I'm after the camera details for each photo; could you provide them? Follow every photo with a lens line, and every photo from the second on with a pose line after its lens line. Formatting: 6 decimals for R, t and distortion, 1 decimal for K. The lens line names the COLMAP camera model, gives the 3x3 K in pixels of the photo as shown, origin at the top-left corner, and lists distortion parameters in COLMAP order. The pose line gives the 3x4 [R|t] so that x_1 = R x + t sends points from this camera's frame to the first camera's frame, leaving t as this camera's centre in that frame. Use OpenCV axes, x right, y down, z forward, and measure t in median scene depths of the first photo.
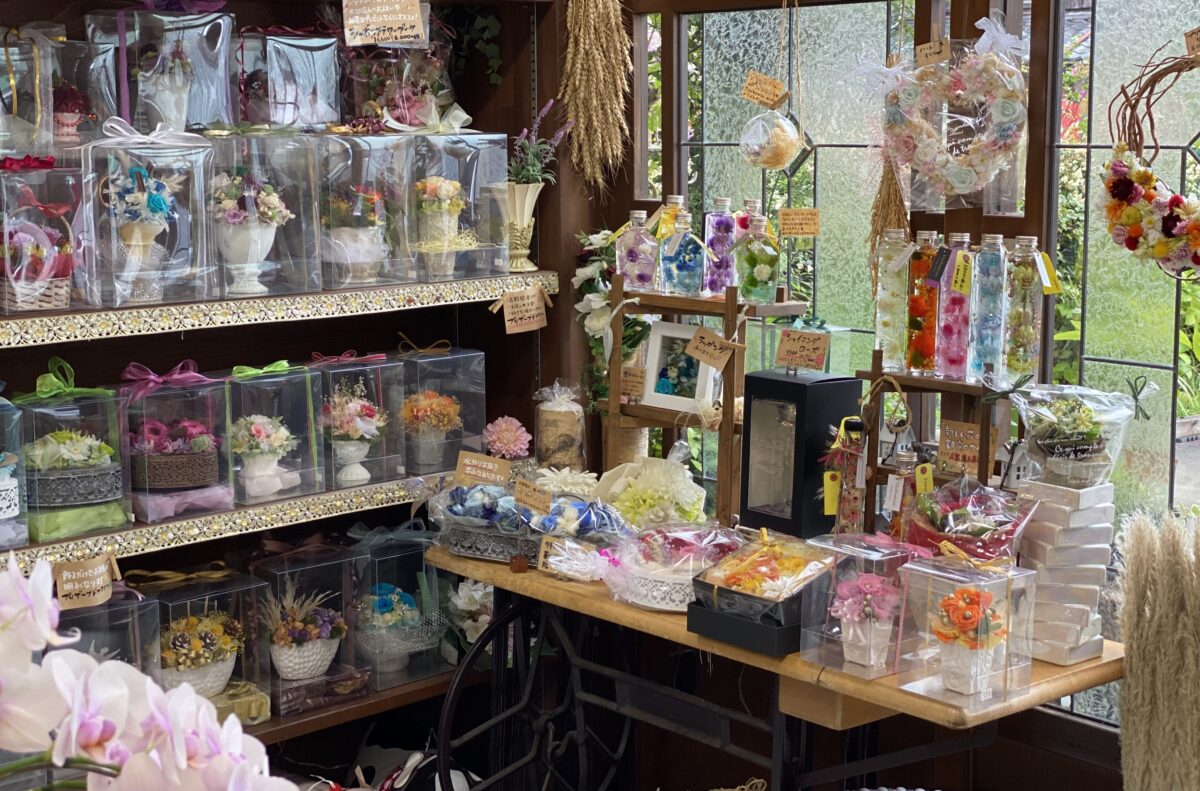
lens RADIAL K [[1806.3, 0, 602.0], [0, 1806.3, 392.8], [0, 0, 1]] dist [0.372205, -1.200781]
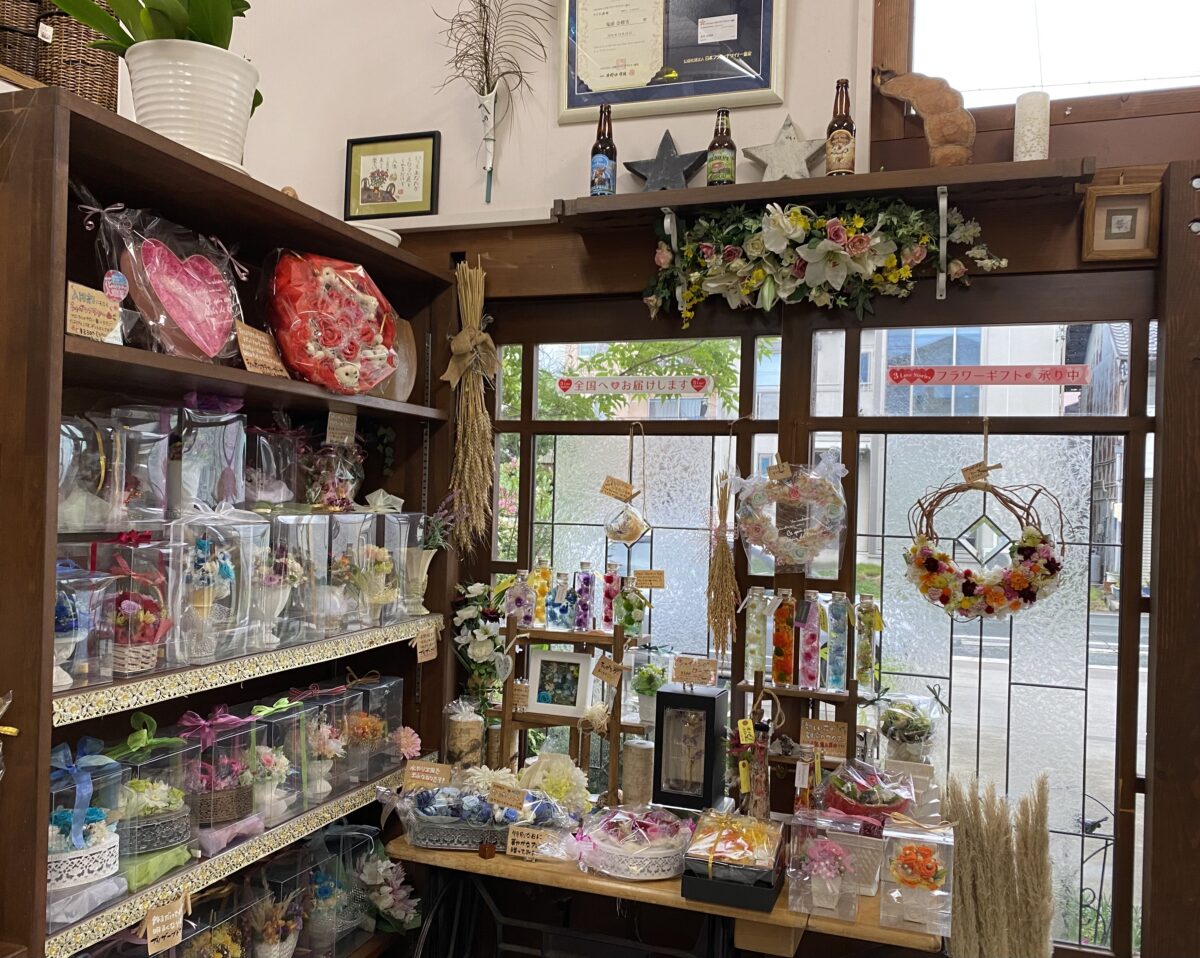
lens RADIAL K [[1059.3, 0, 597.9], [0, 1059.3, 515.4], [0, 0, 1]] dist [0.037768, -0.016776]
pose [[0.887301, 0.022610, 0.460636, -0.325993], [0.037647, 0.991913, -0.121205, -0.045262], [-0.459652, 0.124887, 0.879274, 0.284662]]
